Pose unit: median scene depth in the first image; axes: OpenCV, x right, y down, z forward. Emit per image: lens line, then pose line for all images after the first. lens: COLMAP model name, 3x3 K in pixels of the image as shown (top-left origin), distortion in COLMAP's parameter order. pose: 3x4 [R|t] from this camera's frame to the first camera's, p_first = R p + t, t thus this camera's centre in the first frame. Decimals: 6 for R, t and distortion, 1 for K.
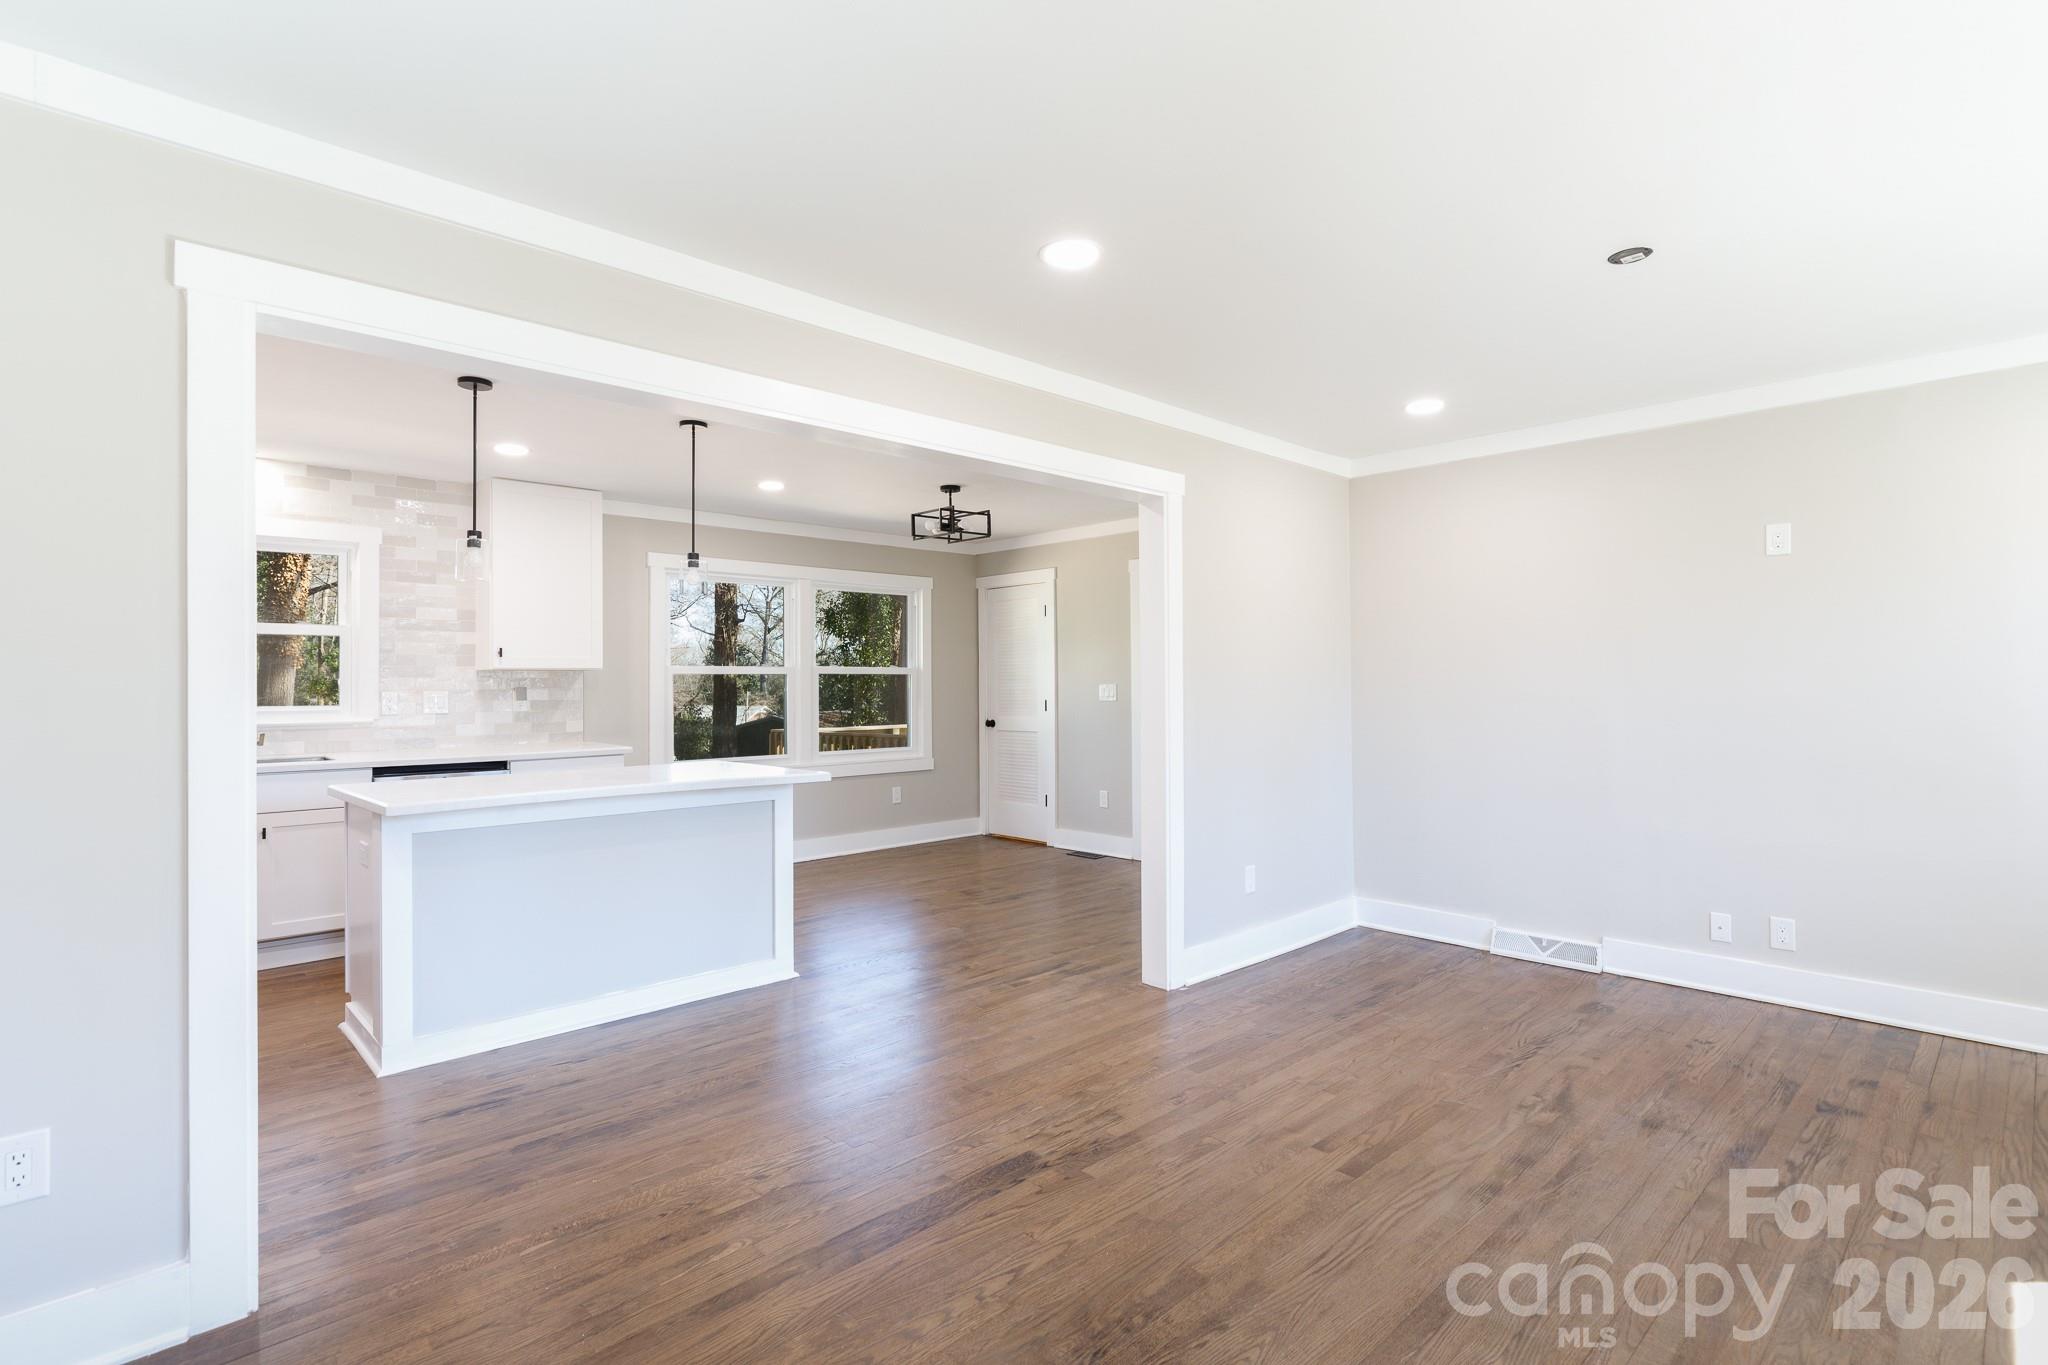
lens RADIAL K [[997.7, 0, 1016.6], [0, 997.7, 669.2], [0, 0, 1]] dist [-0.002882, 0.000646]
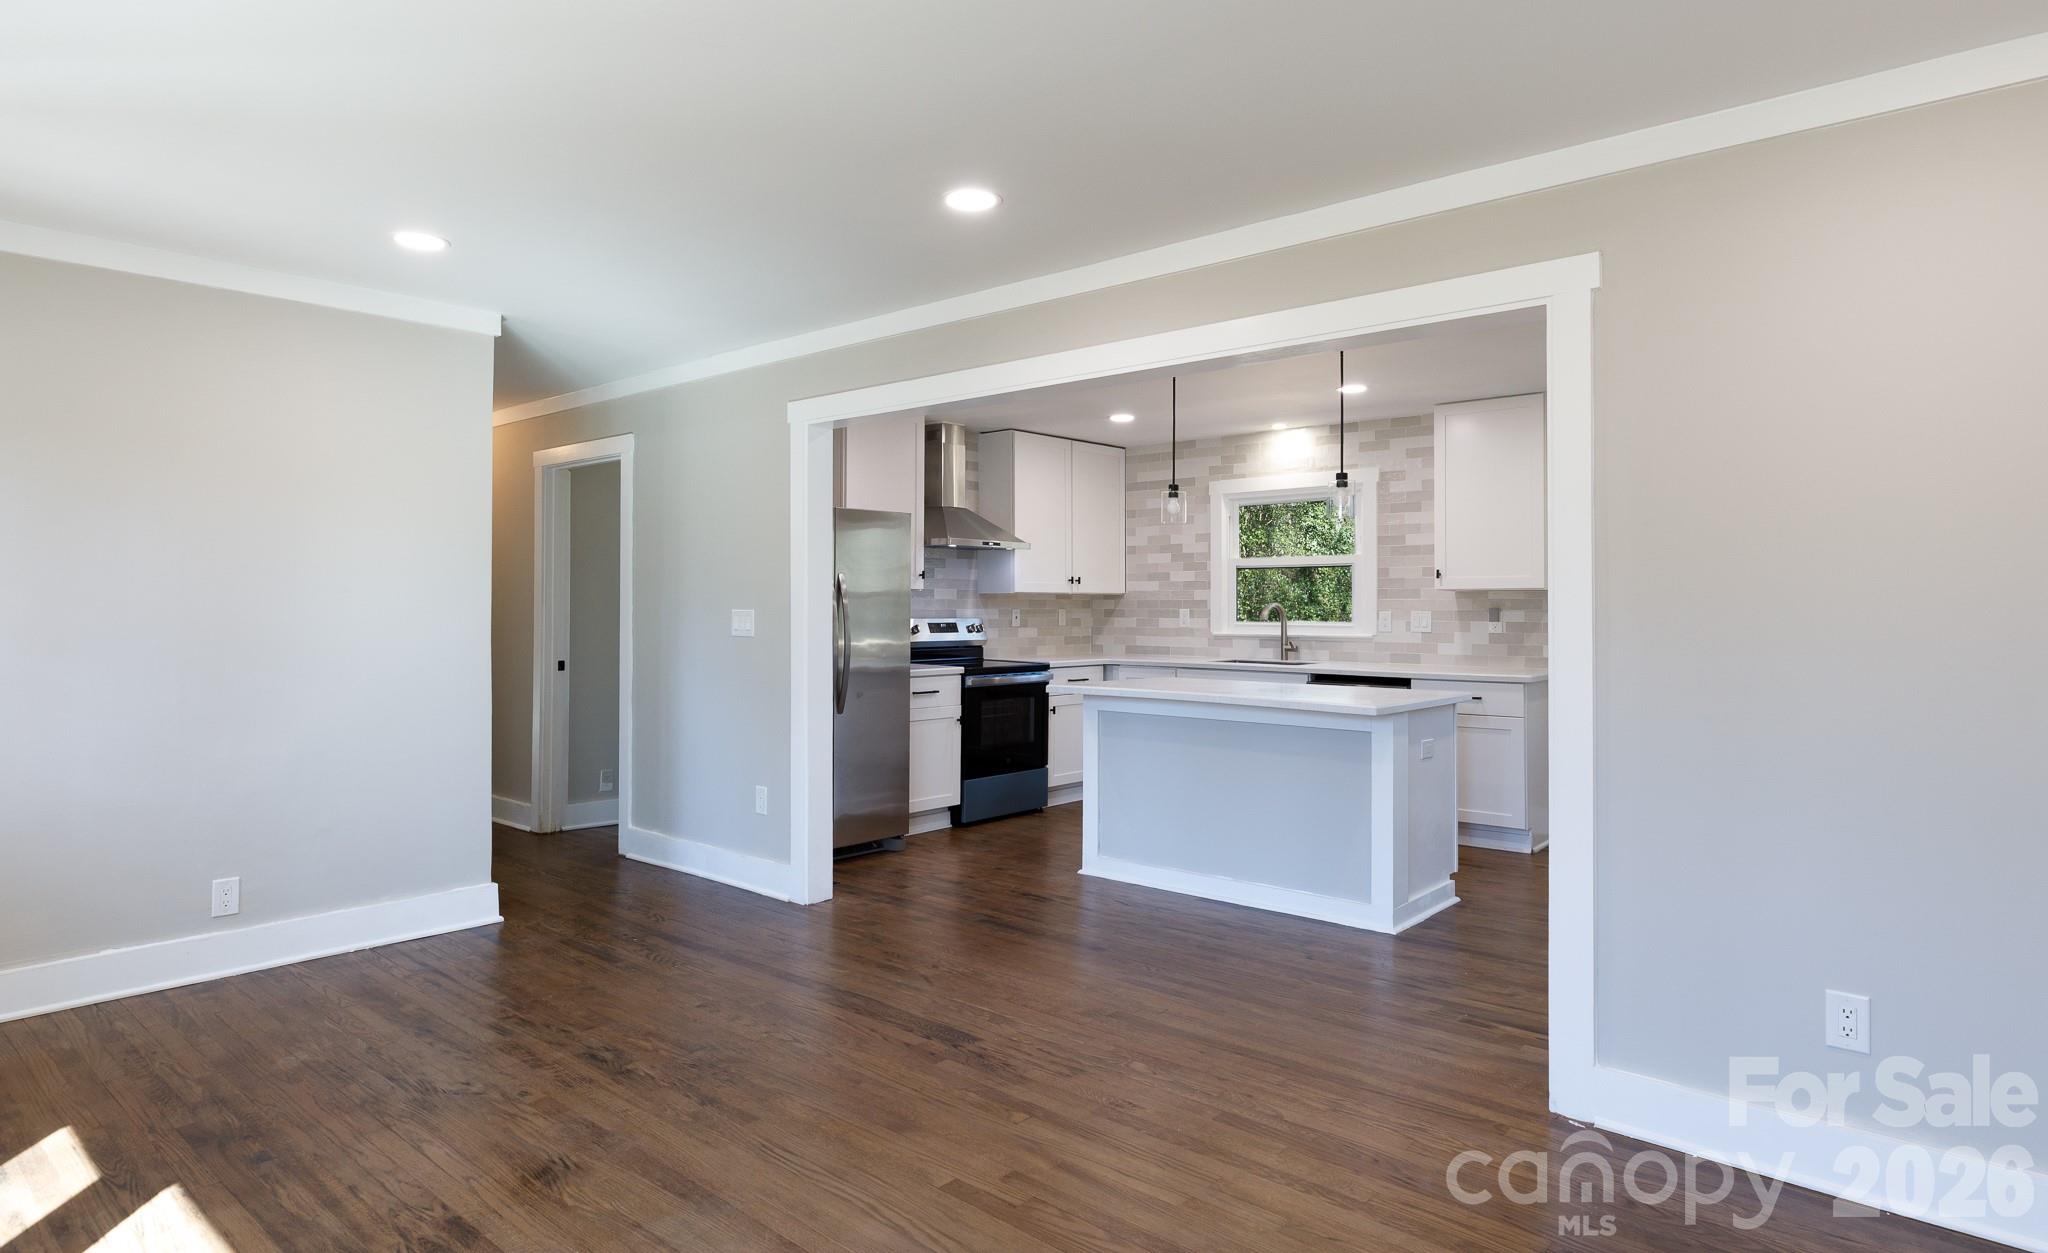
lens RADIAL K [[1144.0, 0, 1007.9], [0, 1144.0, 593.5], [0, 0, 1]] dist [-0.002232, -0.003608]
pose [[0.080343, -0.004293, -0.996758, 0.928428], [0.011311, 0.999930, -0.003395, 0.003376], [0.996703, -0.011002, 0.080386, 0.691353]]
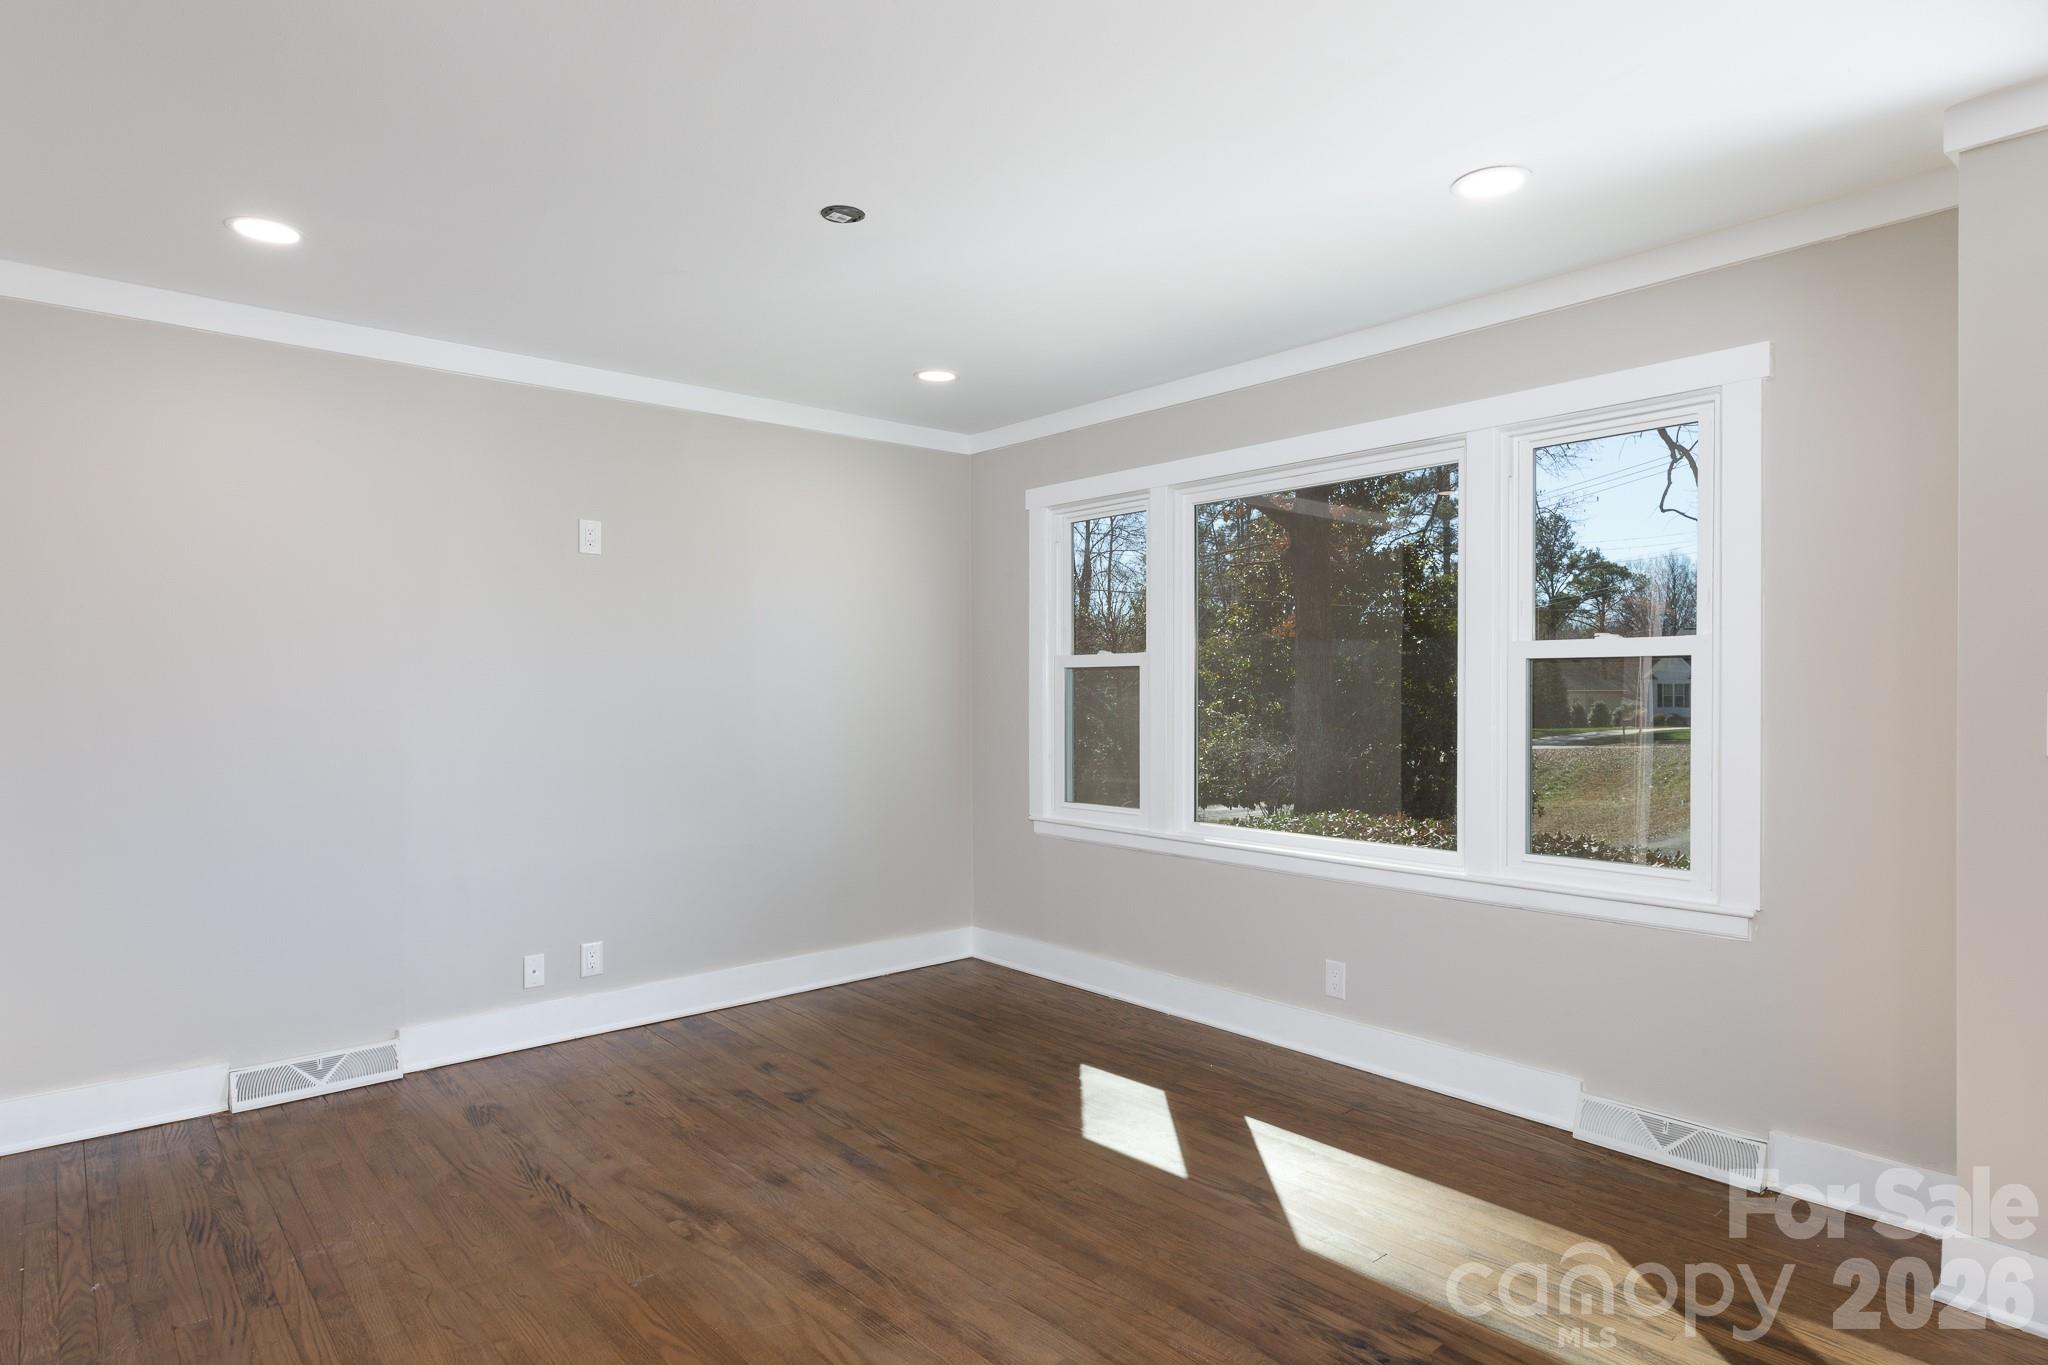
lens RADIAL K [[1139.7, 0, 1033.2], [0, 1139.7, 685.7], [0, 0, 1]] dist [0.005844, -0.001119]
pose [[0.044279, 0.002121, 0.999017, -0.300348], [-0.007375, 0.999971, -0.001797, 0.008427], [-0.998992, -0.007289, 0.044294, 0.571653]]
